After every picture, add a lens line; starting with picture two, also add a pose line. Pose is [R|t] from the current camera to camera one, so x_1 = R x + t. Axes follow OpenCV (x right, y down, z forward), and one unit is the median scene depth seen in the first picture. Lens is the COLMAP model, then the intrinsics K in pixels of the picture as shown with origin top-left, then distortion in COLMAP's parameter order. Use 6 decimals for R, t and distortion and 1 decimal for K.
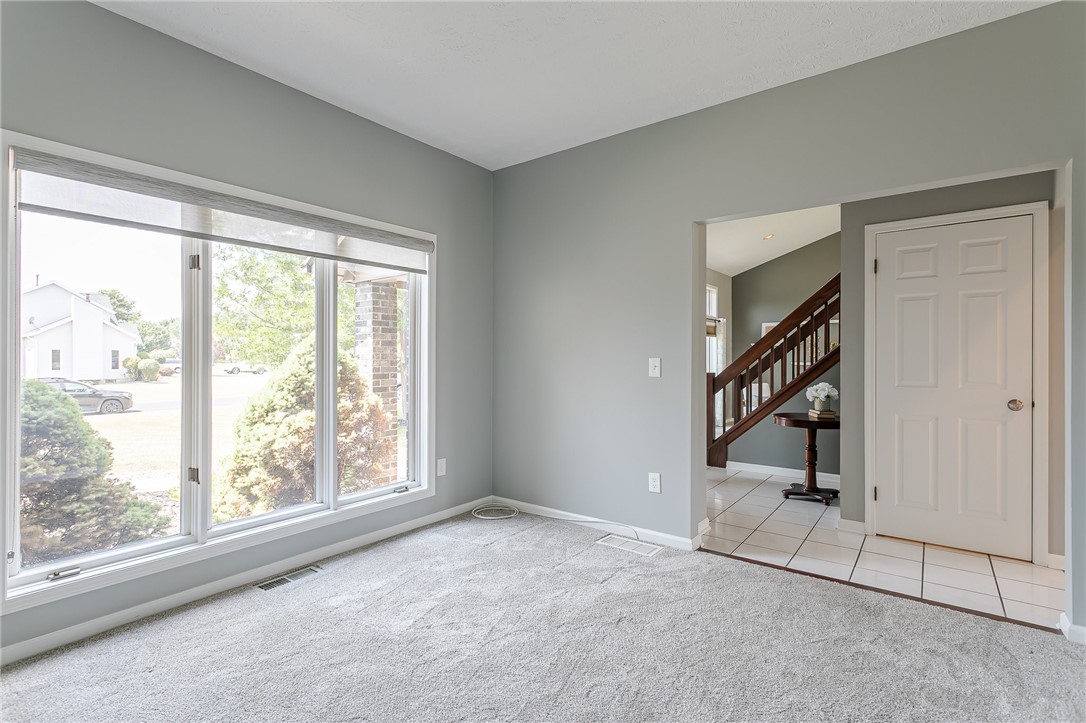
lens RADIAL K [[509.3, 0, 552.2], [0, 509.3, 362.1], [0, 0, 1]] dist [0.000373, 0.000137]
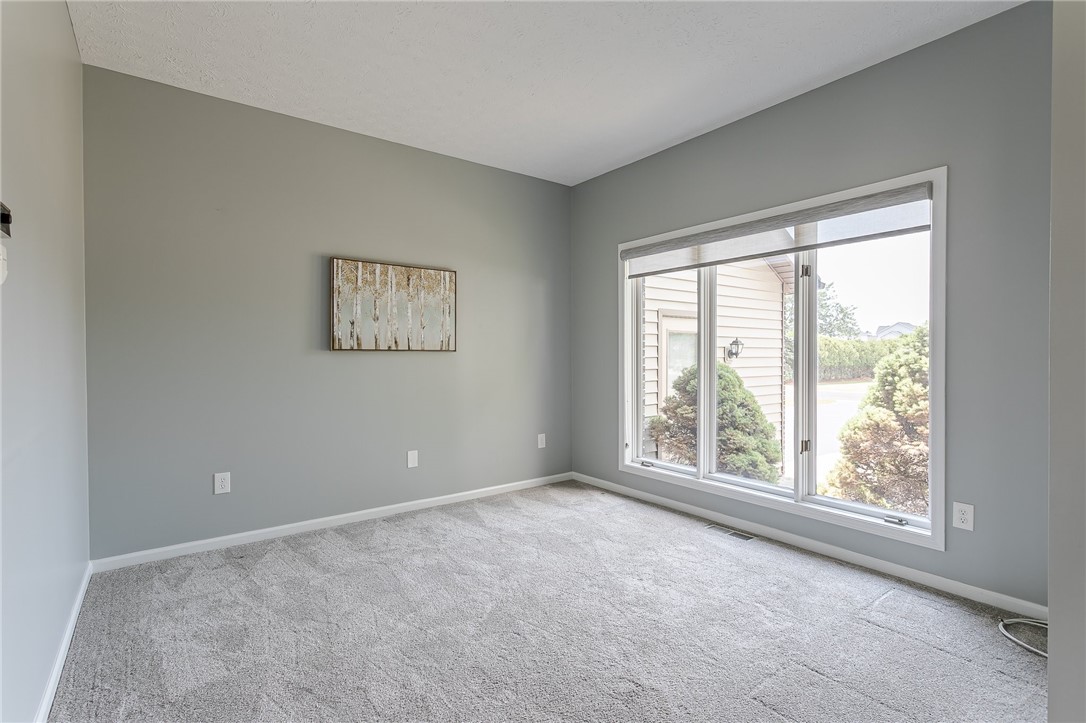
lens RADIAL K [[509.3, 0, 551.5], [0, 509.3, 356.1], [0, 0, 1]] dist [0.000373, 0.000137]
pose [[-0.264354, 0.023519, -0.964139, 0.597502], [0.009369, 0.999718, 0.021818, -0.020990], [0.964380, -0.003265, -0.264500, 0.722135]]
